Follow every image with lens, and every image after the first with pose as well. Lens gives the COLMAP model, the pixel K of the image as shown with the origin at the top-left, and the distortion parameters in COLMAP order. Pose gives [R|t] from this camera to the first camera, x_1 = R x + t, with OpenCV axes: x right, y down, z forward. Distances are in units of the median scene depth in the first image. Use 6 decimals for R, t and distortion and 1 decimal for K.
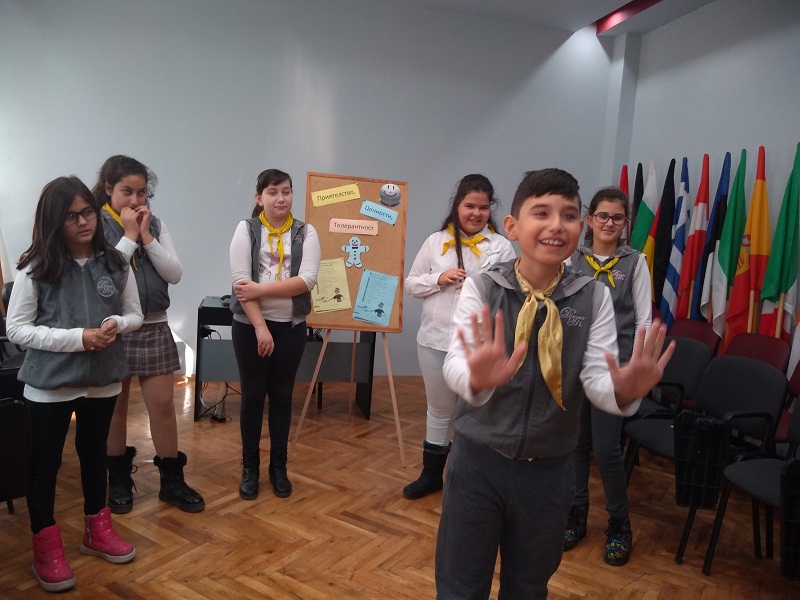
lens RADIAL K [[631.9, 0, 401.9], [0, 631.9, 278.3], [0, 0, 1]] dist [-0.006137, -0.036722]
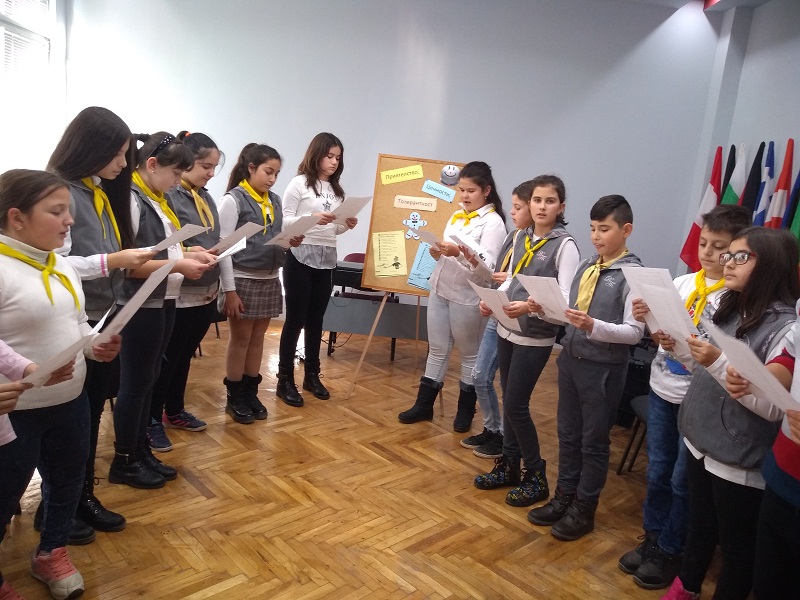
lens RADIAL K [[631.9, 0, 411.3], [0, 631.9, 287.3], [0, 0, 1]] dist [-0.006137, -0.036722]
pose [[0.967817, 0.067112, -0.242540, 0.206816], [-0.050059, 0.995865, 0.075807, -0.017331], [0.246625, -0.061226, 0.967175, -0.108742]]
